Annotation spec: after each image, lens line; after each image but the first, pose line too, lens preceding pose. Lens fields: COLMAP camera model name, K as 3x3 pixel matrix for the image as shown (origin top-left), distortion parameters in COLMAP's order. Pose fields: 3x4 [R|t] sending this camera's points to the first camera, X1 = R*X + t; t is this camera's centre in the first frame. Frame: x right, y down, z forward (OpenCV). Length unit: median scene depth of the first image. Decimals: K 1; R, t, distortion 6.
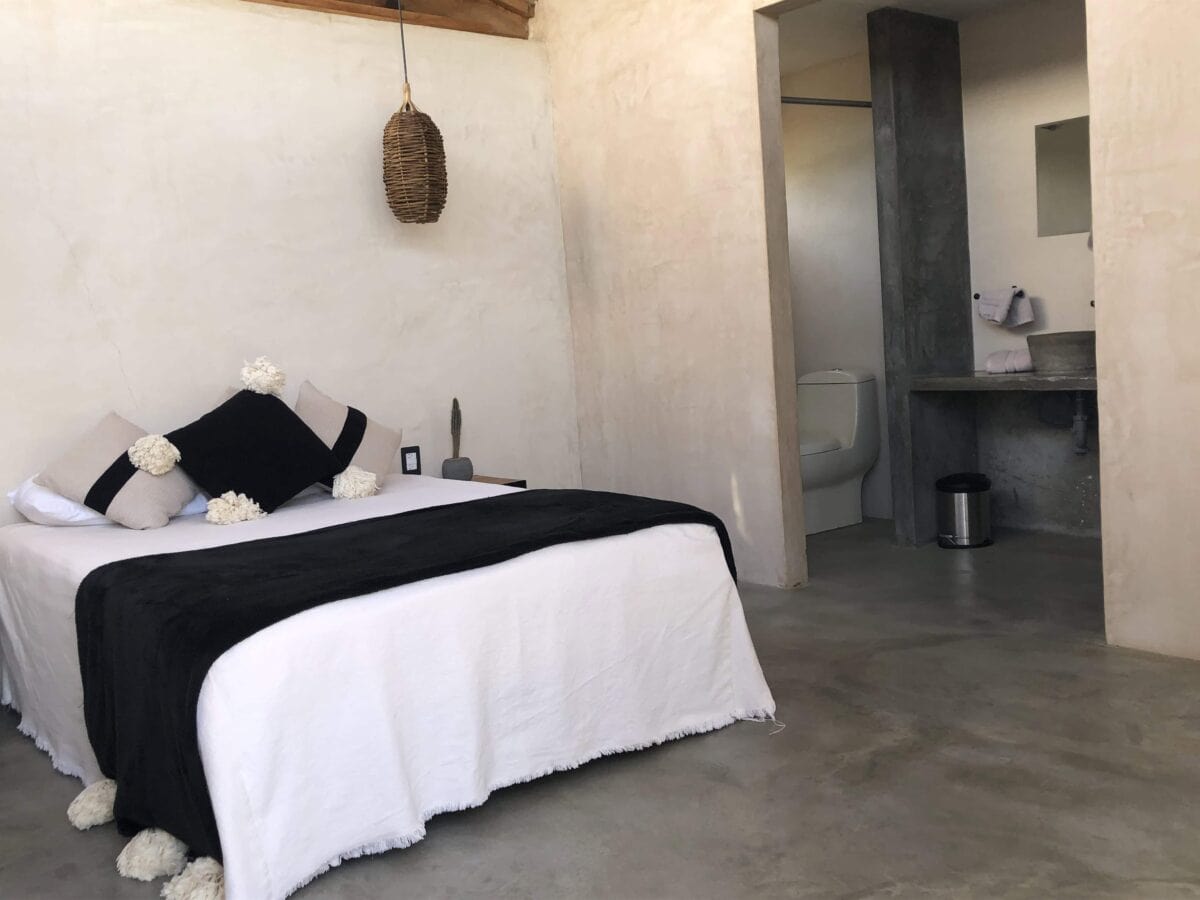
lens RADIAL K [[1076.9, 0, 601.1], [0, 1076.9, 450.3], [0, 0, 1]] dist [0.005148, 0.003127]
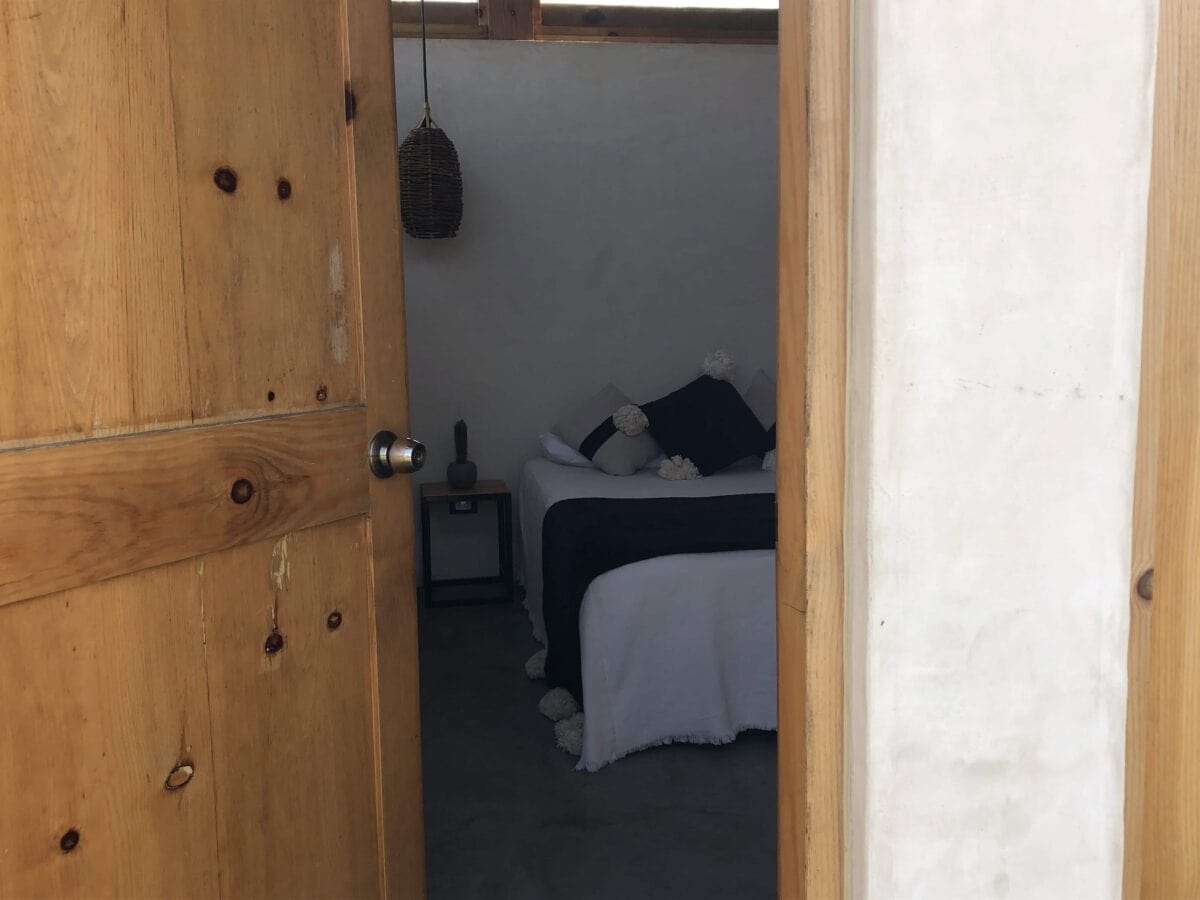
lens RADIAL K [[1076.9, 0, 599.8], [0, 1076.9, 448.0], [0, 0, 1]] dist [0.005148, 0.003127]
pose [[0.856146, 0.126117, -0.501108, 0.220522], [-0.102132, 0.991928, 0.075152, -0.058204], [0.506541, -0.013162, 0.862115, -0.155606]]
